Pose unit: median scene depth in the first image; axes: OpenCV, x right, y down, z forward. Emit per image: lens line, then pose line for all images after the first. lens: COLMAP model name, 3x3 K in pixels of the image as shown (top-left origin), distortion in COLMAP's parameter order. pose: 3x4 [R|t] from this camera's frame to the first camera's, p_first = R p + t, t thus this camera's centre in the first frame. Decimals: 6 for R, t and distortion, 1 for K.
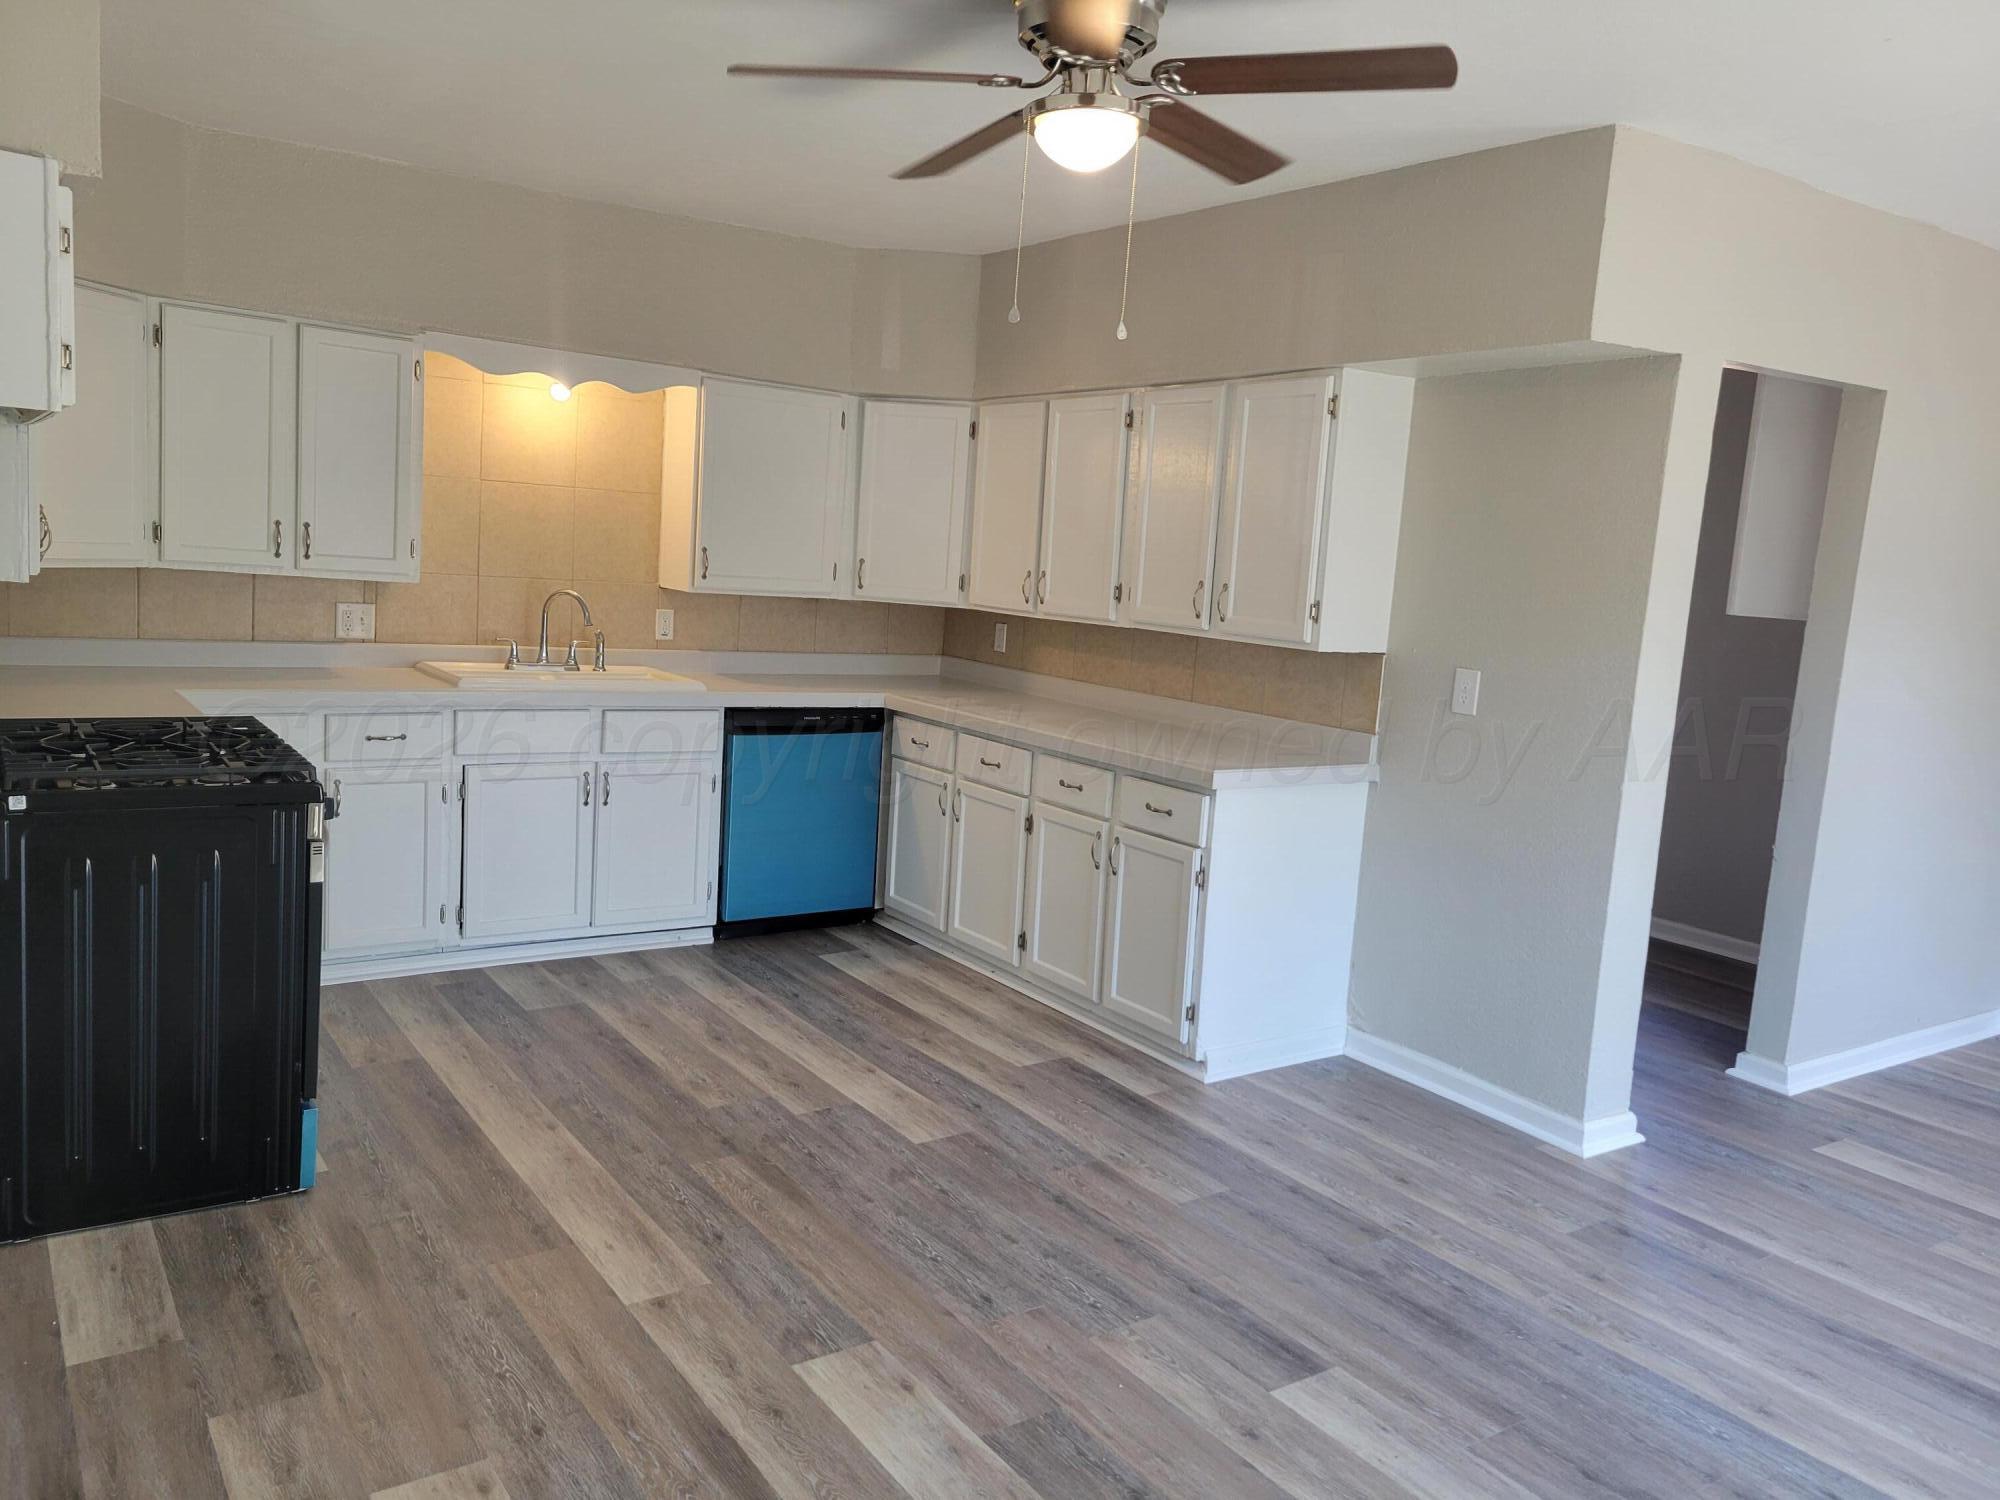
lens RADIAL K [[1495.2, 0, 995.8], [0, 1495.2, 745.8], [0, 0, 1]] dist [0.032201, 0.002851]
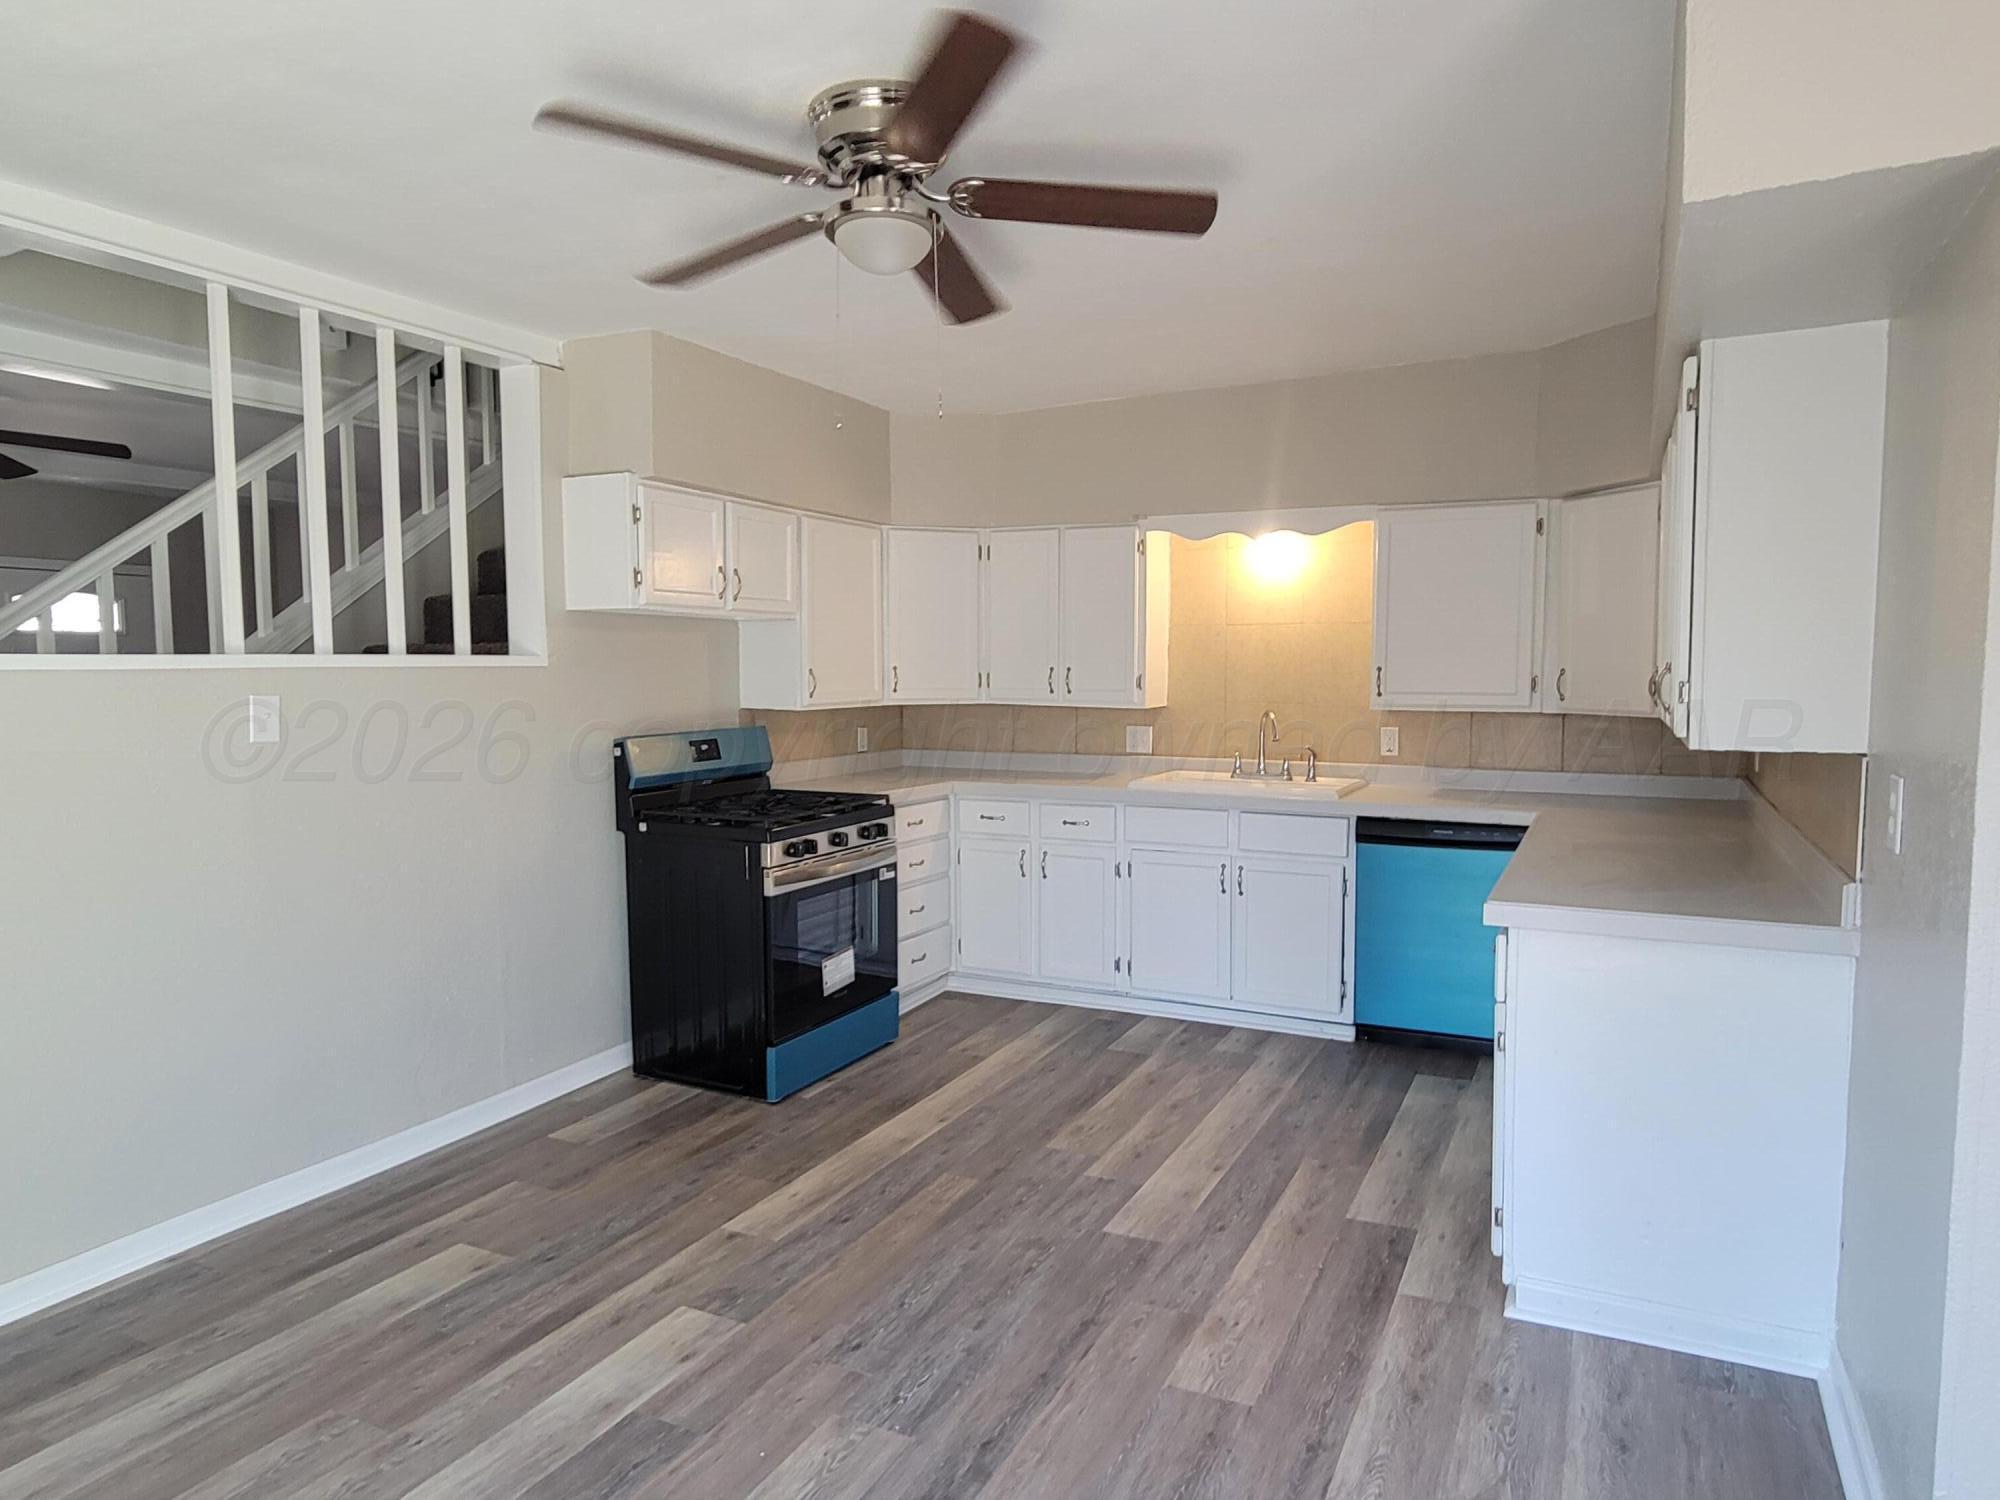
lens RADIAL K [[1231.8, 0, 1001.6], [0, 1231.8, 743.8], [0, 0, 1]] dist [0.007318, 0.001835]
pose [[0.479921, -0.012487, -0.877223, 0.604588], [-0.080673, 0.995034, -0.058299, -0.006939], [0.873595, 0.098747, 0.476530, 0.476427]]
